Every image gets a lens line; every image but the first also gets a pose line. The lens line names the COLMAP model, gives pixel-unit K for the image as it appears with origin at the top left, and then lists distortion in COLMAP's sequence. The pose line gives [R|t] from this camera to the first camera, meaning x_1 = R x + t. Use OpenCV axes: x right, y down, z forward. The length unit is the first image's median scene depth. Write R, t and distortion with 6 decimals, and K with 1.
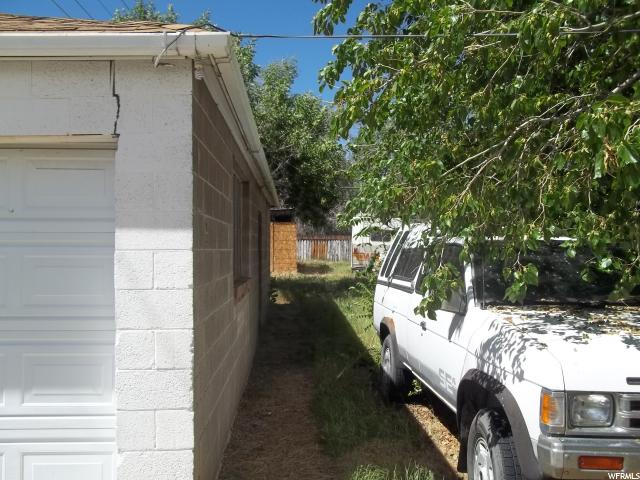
lens RADIAL K [[622.1, 0, 320.0], [0, 622.1, 240.0], [0, 0, 1]] dist [-0.020444, -0.006026]
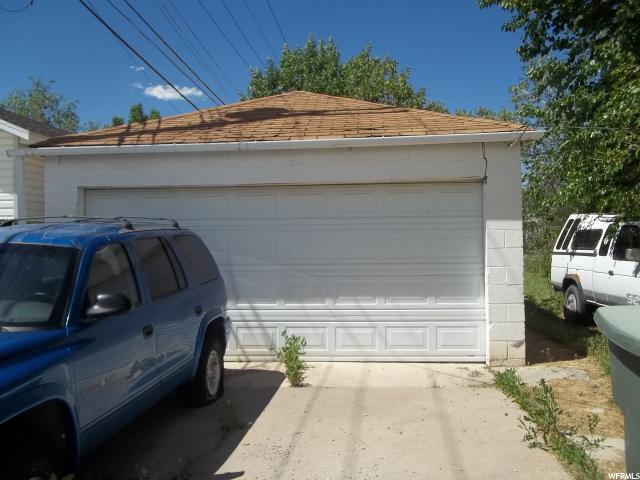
lens RADIAL K [[622.1, 0, 320.0], [0, 622.1, 240.0], [0, 0, 1]] dist [-0.020444, -0.006026]
pose [[0.993176, -0.011862, -0.116019, -0.628097], [0.014048, 0.999739, 0.018037, 0.002589], [0.115775, -0.019543, 0.993083, -1.166242]]
